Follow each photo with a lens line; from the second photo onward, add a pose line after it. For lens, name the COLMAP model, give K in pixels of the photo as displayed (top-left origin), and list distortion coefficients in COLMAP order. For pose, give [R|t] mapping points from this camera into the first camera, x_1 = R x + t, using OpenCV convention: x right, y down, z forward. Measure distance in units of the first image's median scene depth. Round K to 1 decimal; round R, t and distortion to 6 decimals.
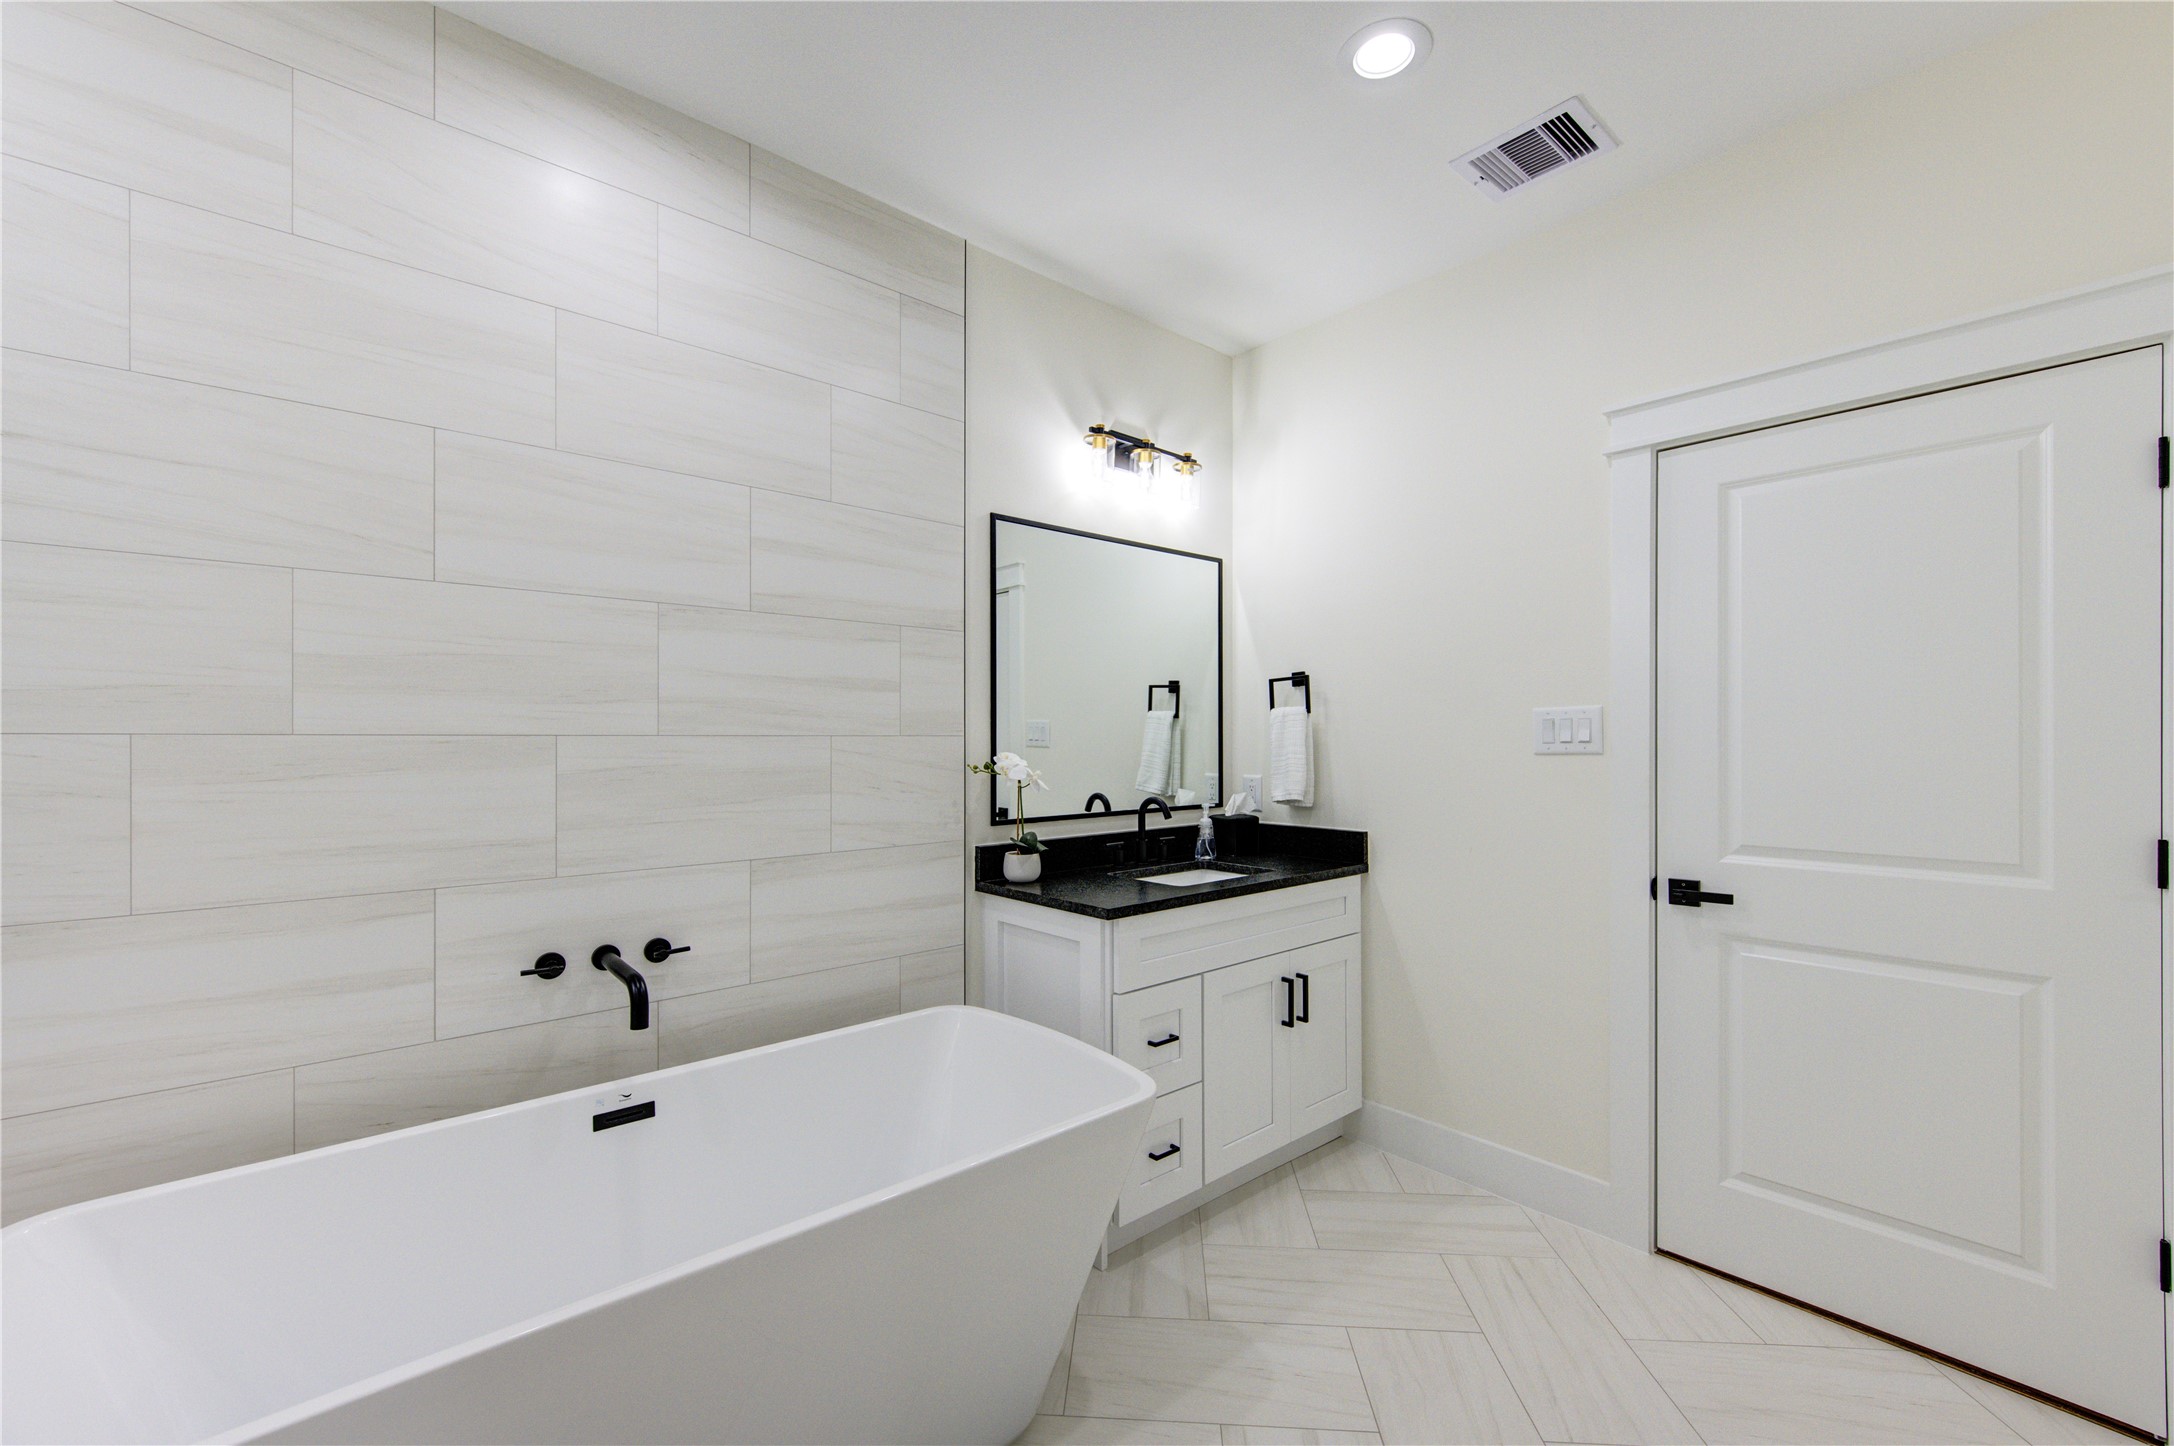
lens RADIAL K [[862.1, 0, 1069.4], [0, 862.1, 726.9], [0, 0, 1]] dist [-0.000035, -0.000922]
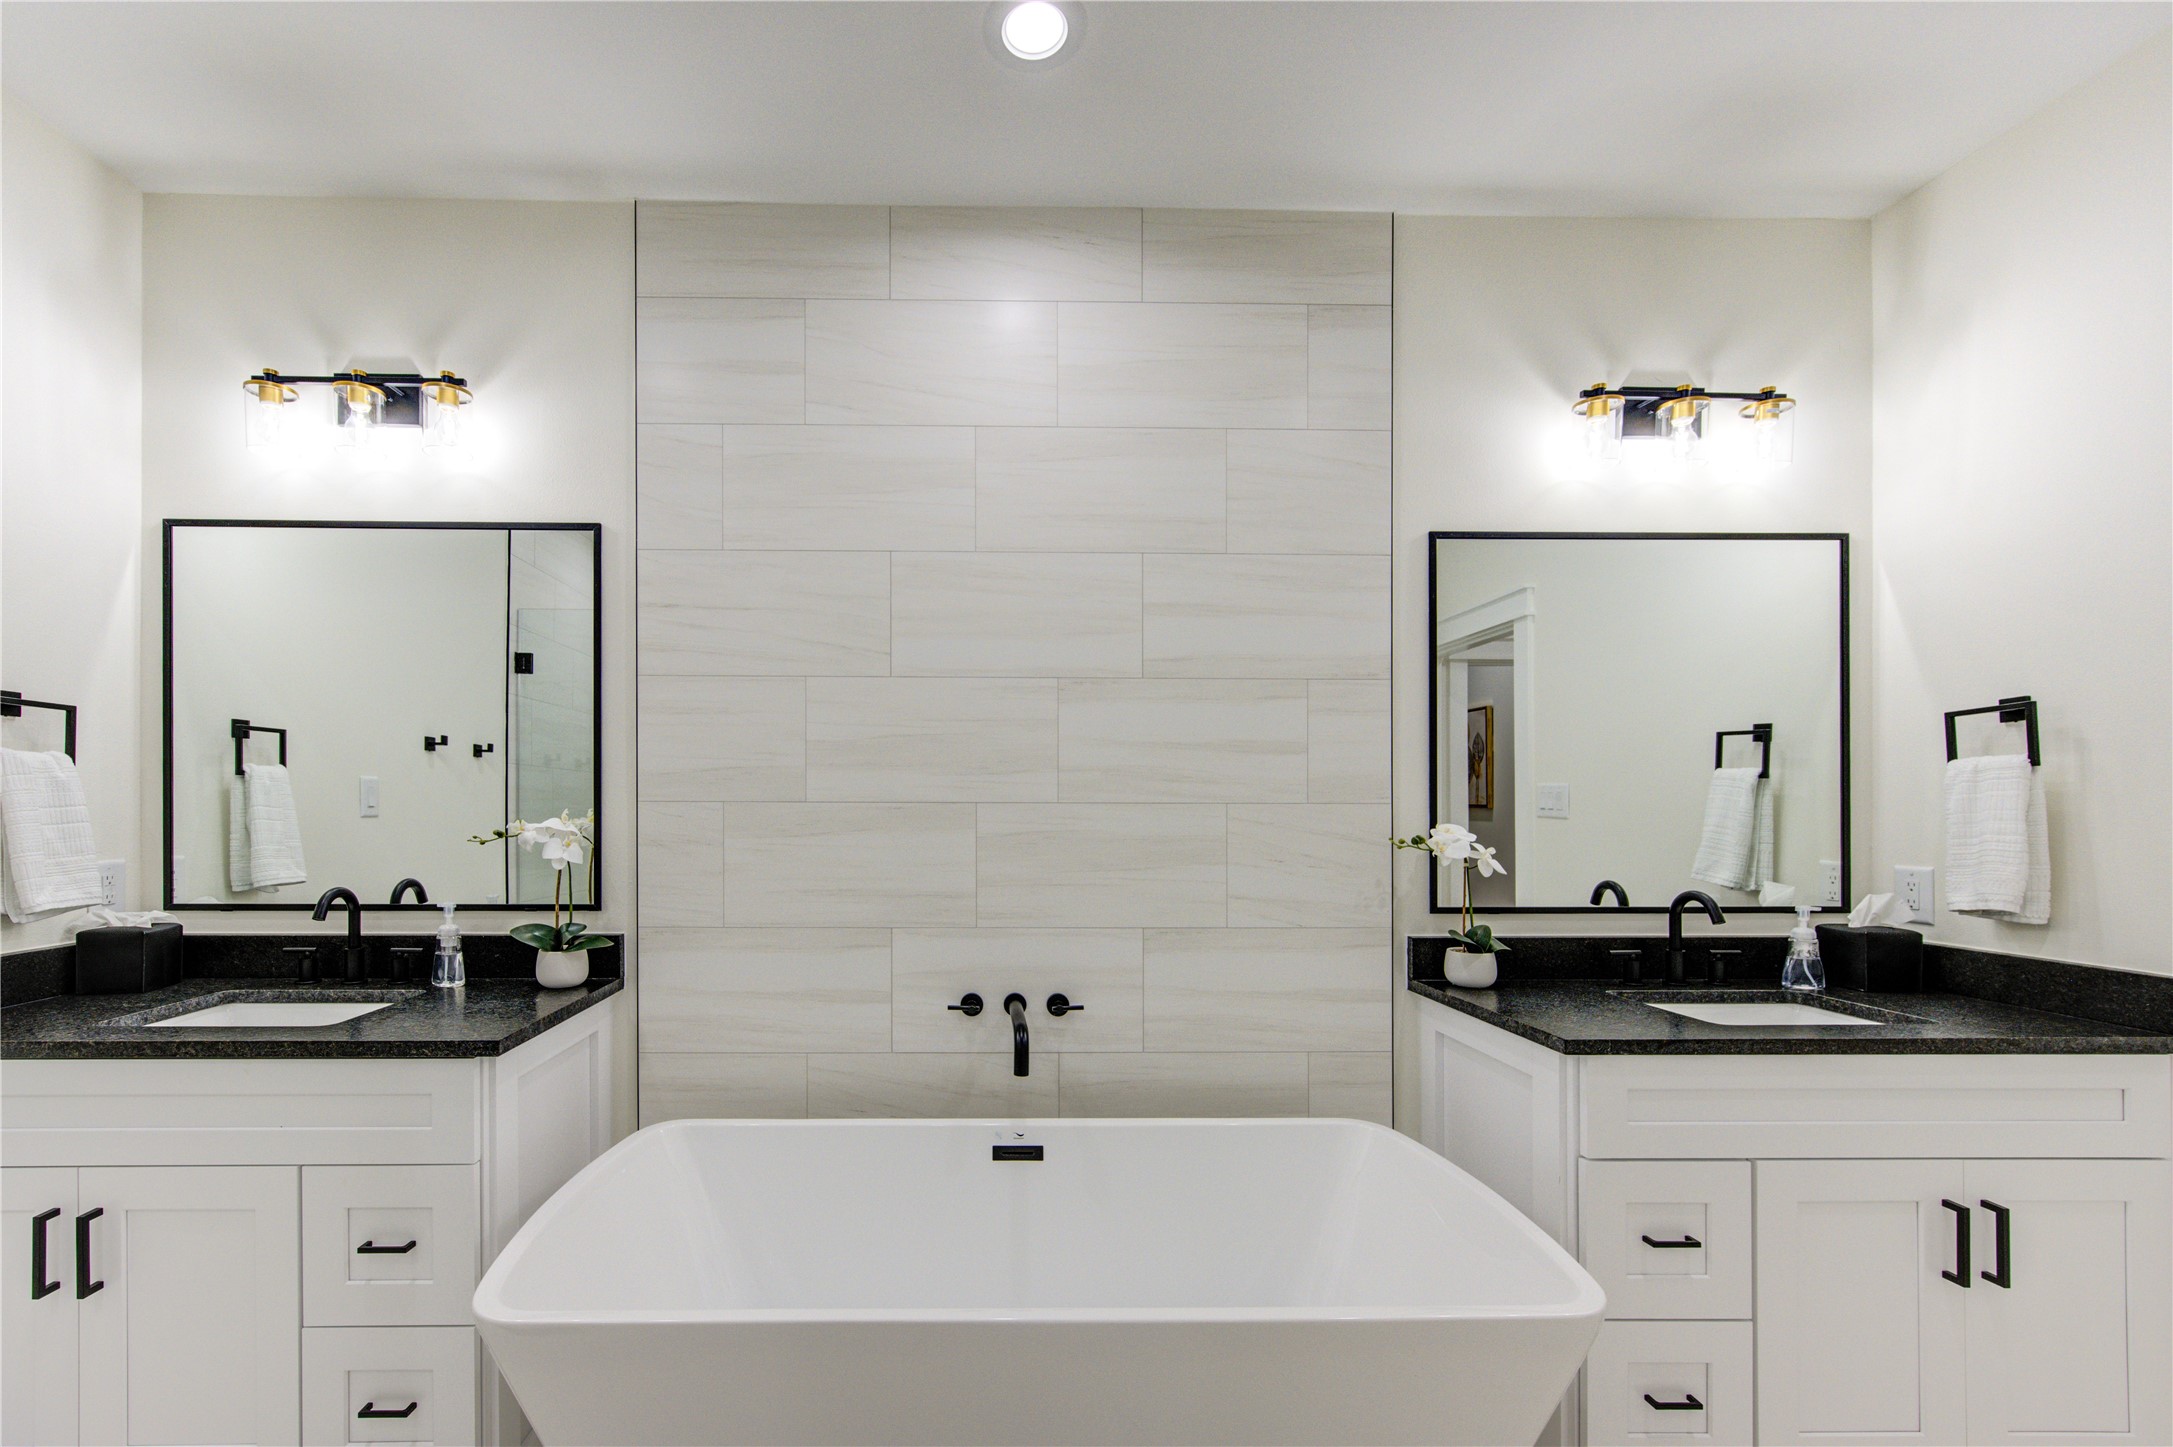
lens RADIAL K [[869.2, 0, 1129.8], [0, 869.2, 797.6], [0, 0, 1]] dist [0.003097, -0.000989]
pose [[0.775566, -0.004017, -0.631253, 0.217358], [0.005627, 0.999984, 0.000549, 0.002587], [0.631241, -0.003978, 0.775577, 0.182054]]
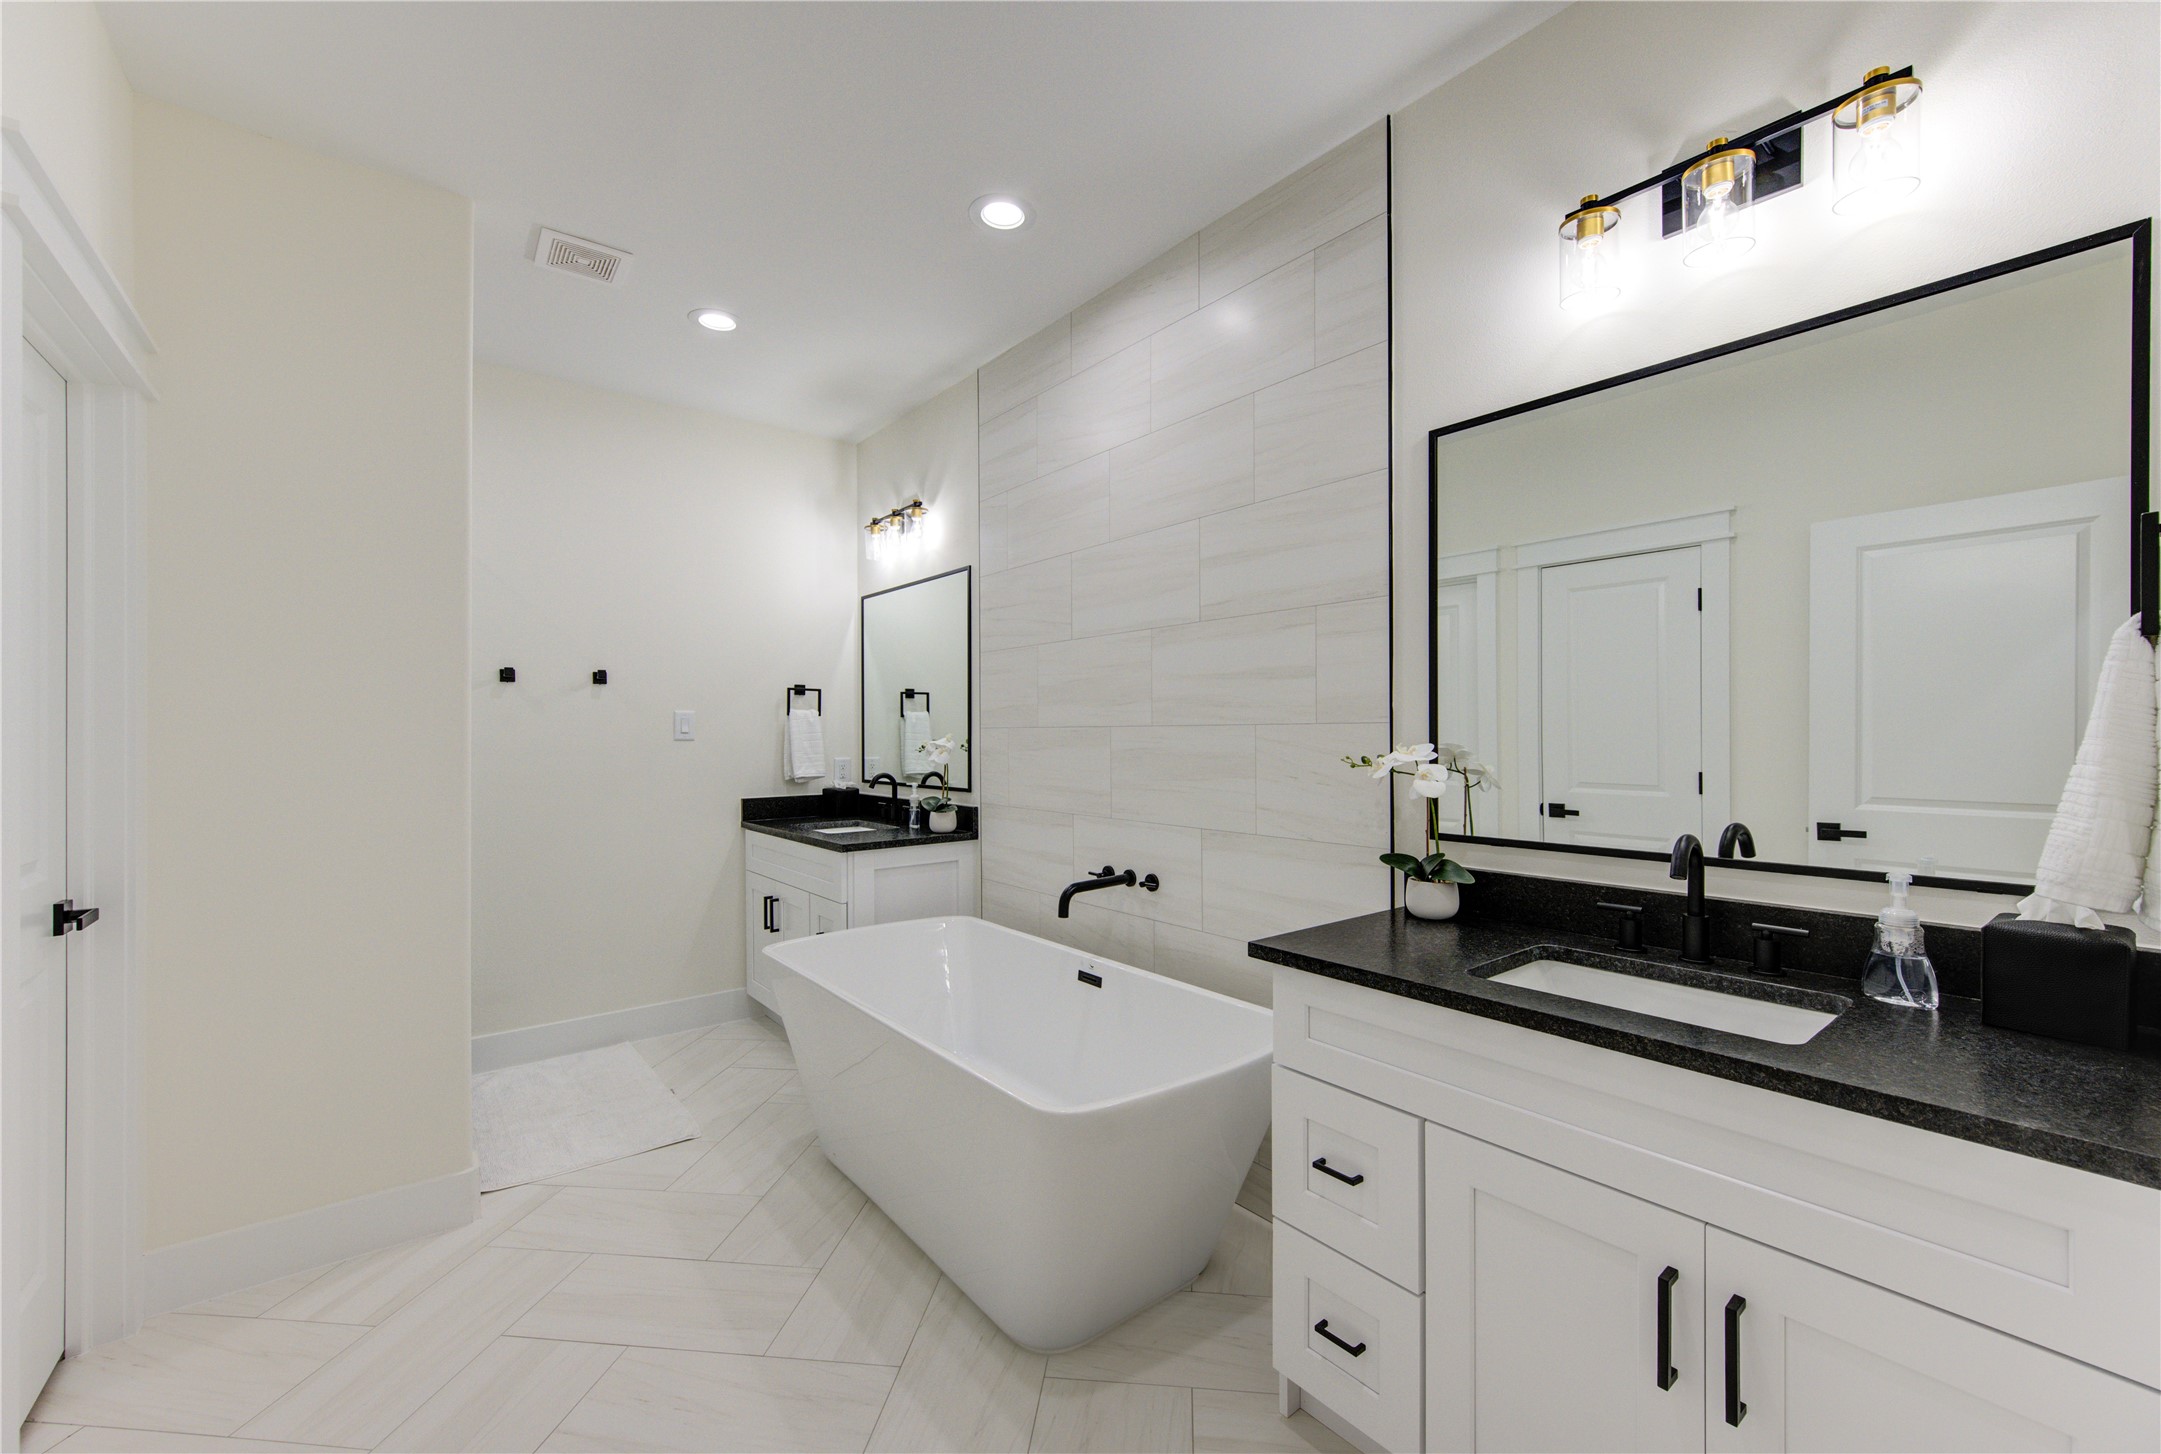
lens RADIAL K [[864.4, 0, 1084.1], [0, 864.4, 724.3], [0, 0, 1]] dist [0.003097, -0.000989]
pose [[-0.021202, -0.010017, -0.999725, 0.719445], [0.018497, 0.999775, -0.010409, 0.015878], [0.999604, -0.018712, -0.021012, 0.739389]]
